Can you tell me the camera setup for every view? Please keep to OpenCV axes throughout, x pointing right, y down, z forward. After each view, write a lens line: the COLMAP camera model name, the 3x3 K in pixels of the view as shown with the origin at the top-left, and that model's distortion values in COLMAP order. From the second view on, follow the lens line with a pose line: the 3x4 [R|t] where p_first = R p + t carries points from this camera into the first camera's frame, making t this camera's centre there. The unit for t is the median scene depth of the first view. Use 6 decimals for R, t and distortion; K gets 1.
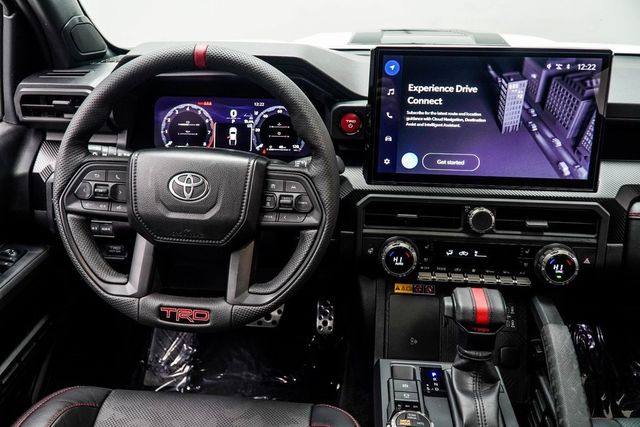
lens RADIAL K [[567.8, 0, 309.5], [0, 567.8, 212.6], [0, 0, 1]] dist [0.030343, 0.009920]
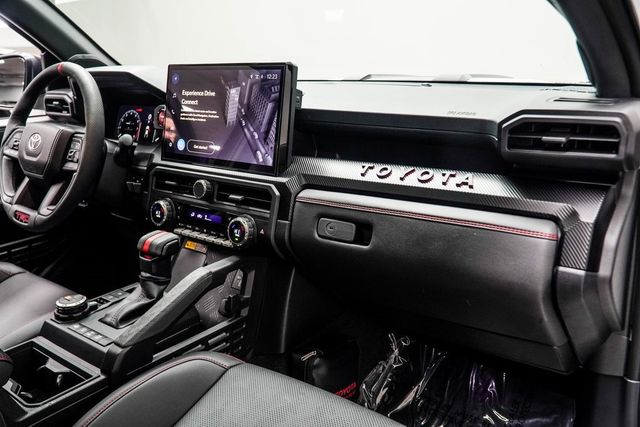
lens RADIAL K [[567.8, 0, 315.6], [0, 567.8, 213.8], [0, 0, 1]] dist [0.030343, 0.009920]
pose [[0.834435, 0.119102, -0.538082, 1.237456], [-0.184439, 0.980418, -0.069008, 0.110853], [0.519326, 0.156825, 0.840063, 0.033333]]
